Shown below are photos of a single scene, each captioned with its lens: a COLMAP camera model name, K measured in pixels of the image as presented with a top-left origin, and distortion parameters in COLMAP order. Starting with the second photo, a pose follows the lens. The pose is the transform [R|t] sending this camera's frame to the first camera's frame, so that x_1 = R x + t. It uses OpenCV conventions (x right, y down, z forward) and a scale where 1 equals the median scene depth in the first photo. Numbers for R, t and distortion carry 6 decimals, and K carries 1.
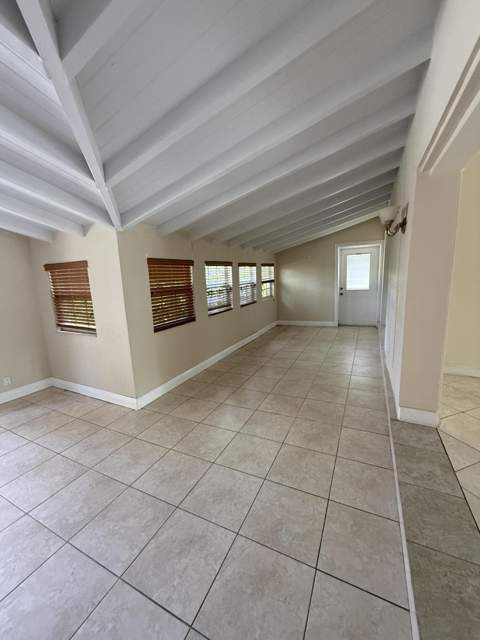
lens RADIAL K [[259.3, 0, 240.0], [0, 259.3, 320.0], [0, 0, 1]] dist [0.000894, 0.000243]
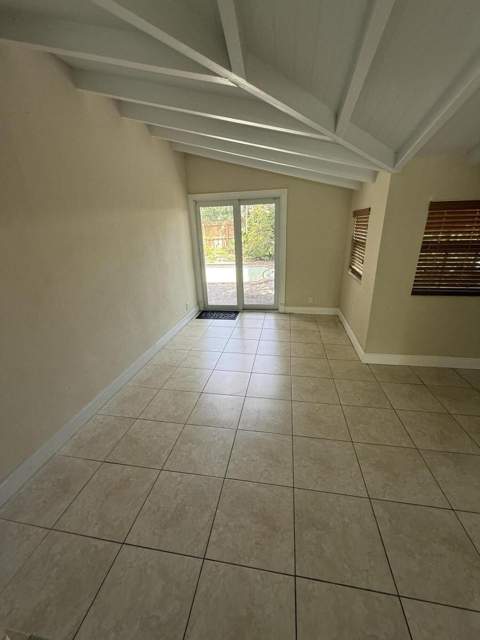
lens RADIAL K [[259.3, 0, 240.0], [0, 259.3, 320.0], [0, 0, 1]] dist [0.000894, 0.000243]
pose [[0.285016, 0.357221, -0.889471, 0.318113], [-0.149955, 0.933152, 0.326713, -0.073601], [0.946720, 0.040262, 0.319531, 0.207253]]
